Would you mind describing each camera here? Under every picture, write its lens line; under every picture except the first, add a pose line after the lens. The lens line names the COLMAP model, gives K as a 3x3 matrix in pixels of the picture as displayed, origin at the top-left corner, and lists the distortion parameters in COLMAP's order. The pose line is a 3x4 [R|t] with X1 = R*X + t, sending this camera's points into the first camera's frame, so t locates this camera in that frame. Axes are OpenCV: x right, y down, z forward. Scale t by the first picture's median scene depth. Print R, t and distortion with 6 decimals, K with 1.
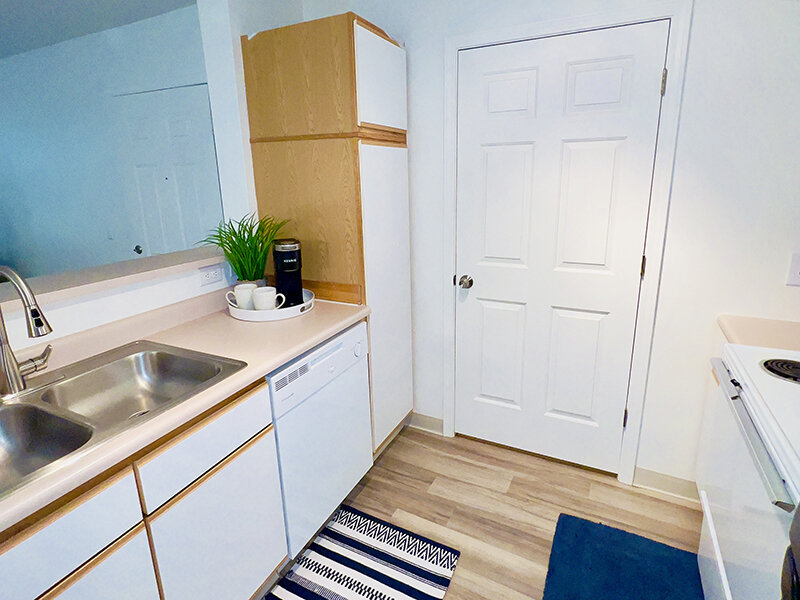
lens RADIAL K [[426.2, 0, 406.5], [0, 426.2, 278.4], [0, 0, 1]] dist [-0.006124, -0.002391]
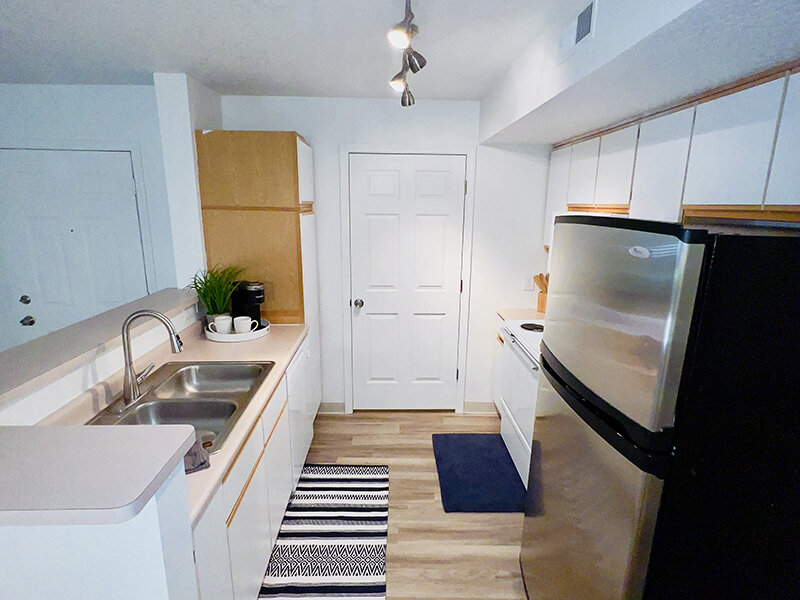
lens RADIAL K [[426.2, 0, 398.9], [0, 426.2, 302.1], [0, 0, 1]] dist [-0.006124, -0.002391]
pose [[0.883867, -0.076903, 0.461373, -0.475415], [0.082536, 0.996556, 0.007991, 0.002936], [-0.460399, 0.031017, 0.887170, -0.437478]]
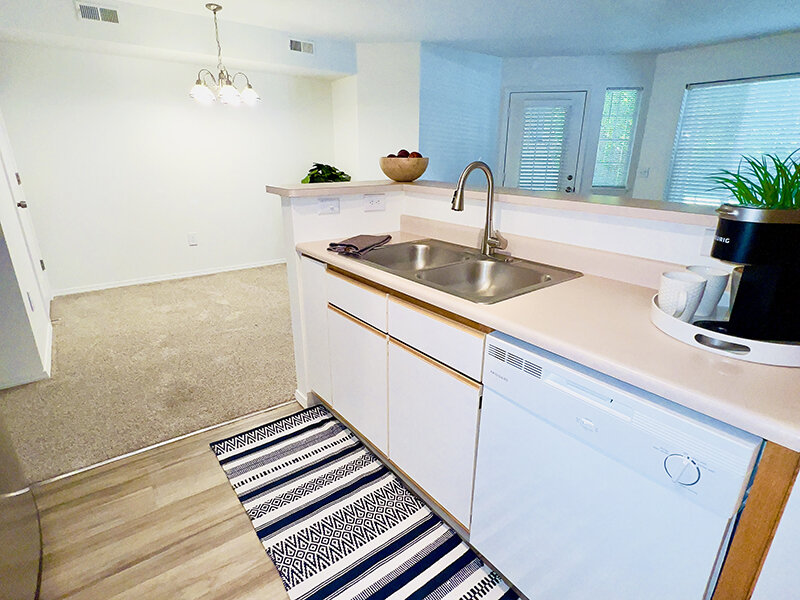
lens RADIAL K [[426.2, 0, 393.0], [0, 426.2, 304.4], [0, 0, 1]] dist [-0.006124, -0.002391]
pose [[-0.454334, 0.311853, -0.834463, 0.307080], [-0.216449, 0.870008, 0.442985, -0.099115], [0.864136, 0.381882, -0.327774, 0.777749]]
